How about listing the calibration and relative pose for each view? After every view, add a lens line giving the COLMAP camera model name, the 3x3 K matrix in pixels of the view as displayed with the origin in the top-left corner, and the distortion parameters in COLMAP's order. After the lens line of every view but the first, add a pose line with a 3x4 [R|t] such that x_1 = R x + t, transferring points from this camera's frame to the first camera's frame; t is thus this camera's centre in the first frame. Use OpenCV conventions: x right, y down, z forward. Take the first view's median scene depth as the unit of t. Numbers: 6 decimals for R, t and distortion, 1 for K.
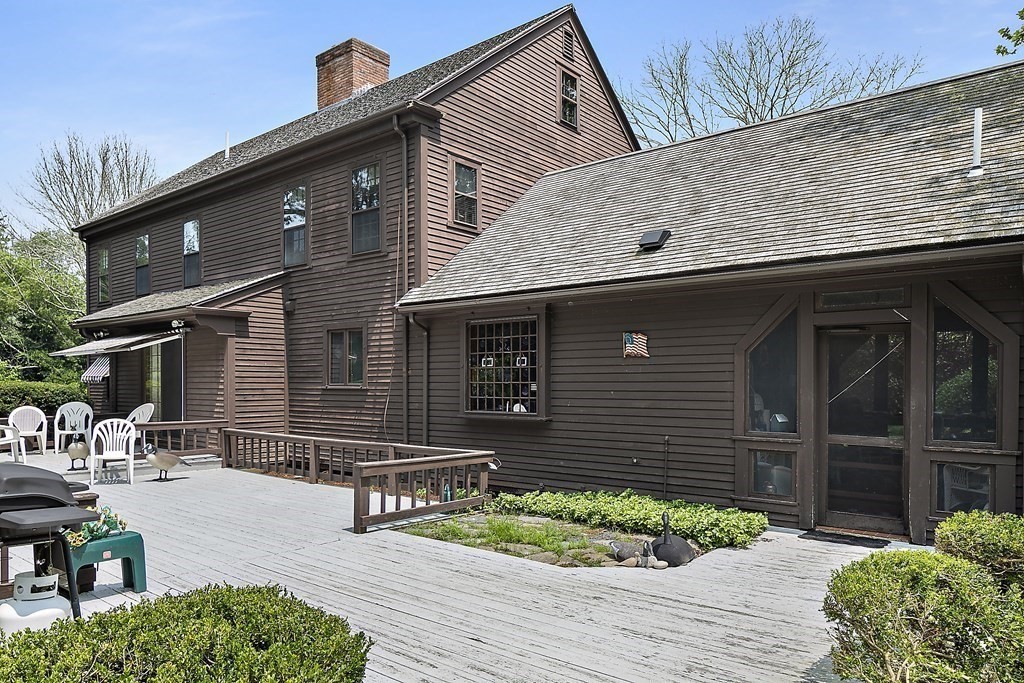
lens RADIAL K [[712.1, 0, 483.8], [0, 712.1, 381.1], [0, 0, 1]] dist [-0.005898, 0.002930]
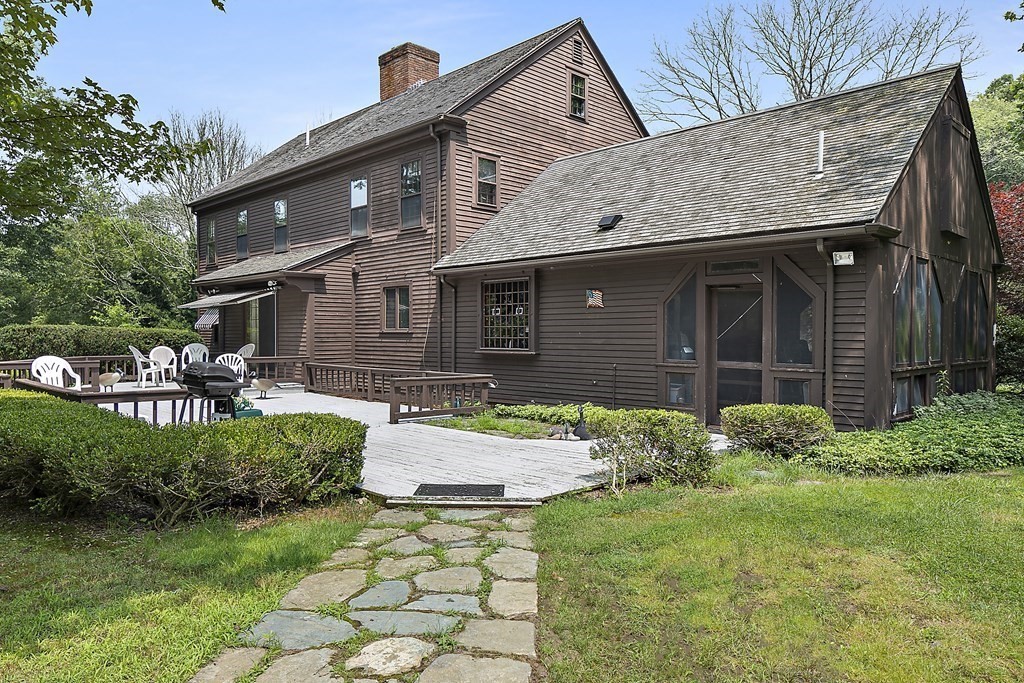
lens RADIAL K [[711.9, 0, 475.0], [0, 711.9, 339.1], [0, 0, 1]] dist [0.009386, 0.002464]
pose [[0.993396, 0.000853, -0.114731, 0.100433], [0.000413, 0.999939, 0.011012, 0.008978], [0.114734, -0.010987, 0.993336, -0.285678]]
